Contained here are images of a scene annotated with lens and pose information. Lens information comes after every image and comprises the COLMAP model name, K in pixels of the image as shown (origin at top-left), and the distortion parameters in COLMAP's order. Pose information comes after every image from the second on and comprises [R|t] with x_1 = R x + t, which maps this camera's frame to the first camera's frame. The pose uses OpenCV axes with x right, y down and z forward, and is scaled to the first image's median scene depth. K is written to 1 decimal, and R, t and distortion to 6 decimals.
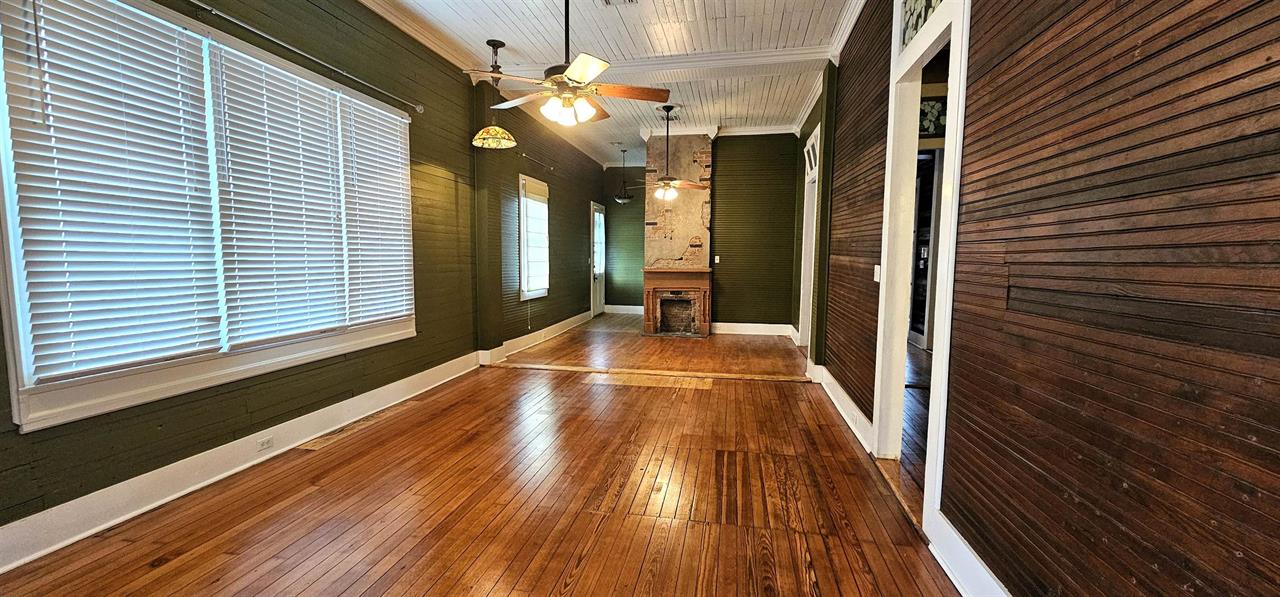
lens RADIAL K [[523.9, 0, 640.8], [0, 523.9, 301.1], [0, 0, 1]] dist [0.014992, 0.000198]
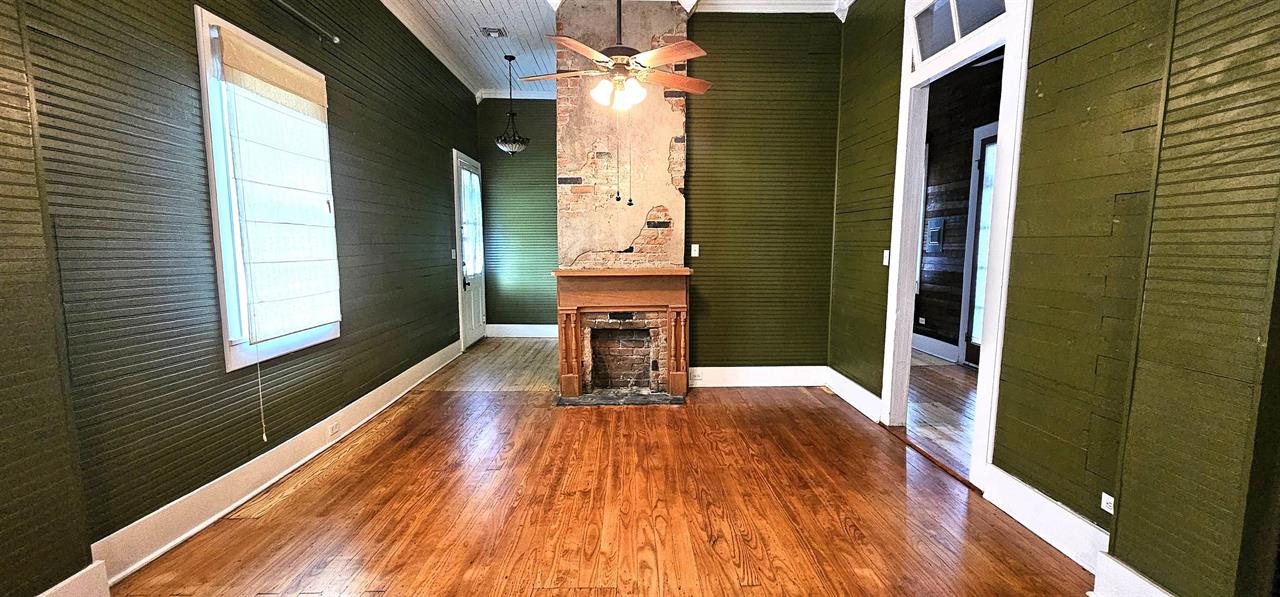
lens RADIAL K [[523.9, 0, 640.3], [0, 523.9, 303.0], [0, 0, 1]] dist [0.014992, 0.000198]
pose [[0.979848, -0.028326, 0.197725, -0.016698], [0.023328, 0.999348, 0.027562, -0.042093], [-0.198377, -0.022394, 0.979870, 0.486448]]
